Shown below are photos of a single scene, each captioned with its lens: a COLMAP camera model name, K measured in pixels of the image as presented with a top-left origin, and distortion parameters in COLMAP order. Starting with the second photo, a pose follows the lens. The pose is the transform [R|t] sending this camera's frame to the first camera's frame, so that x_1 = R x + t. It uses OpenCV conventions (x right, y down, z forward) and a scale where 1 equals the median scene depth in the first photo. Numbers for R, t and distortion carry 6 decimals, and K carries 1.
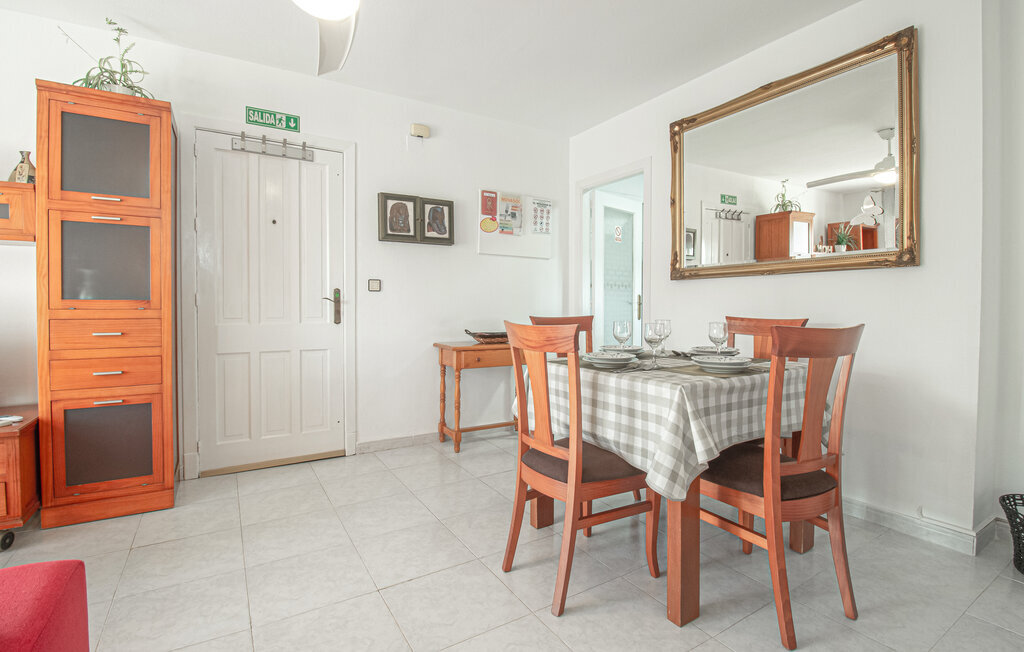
lens RADIAL K [[470.2, 0, 512.0], [0, 470.2, 326.0], [0, 0, 1]] dist [0.000594, 0.000085]
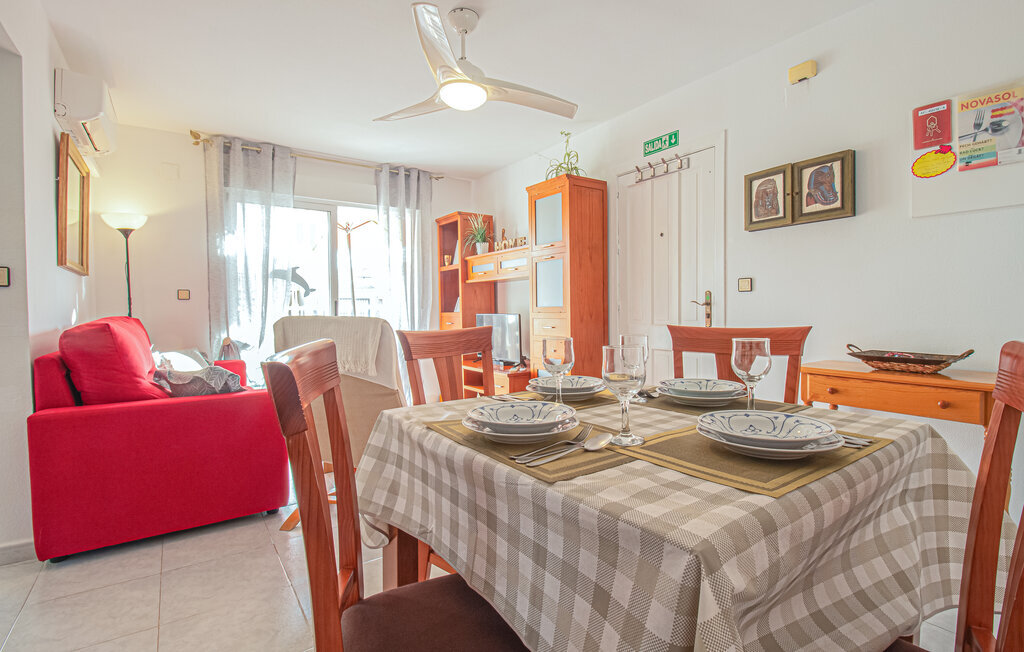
lens RADIAL K [[482.3, 0, 512.0], [0, 482.3, 326.0], [0, 0, 1]] dist [-0.018002, -0.000254]
pose [[0.056223, 0.030480, -0.997953, 0.541162], [-0.030544, 0.999119, 0.028794, -0.023003], [0.997951, 0.028863, 0.057105, 0.510897]]
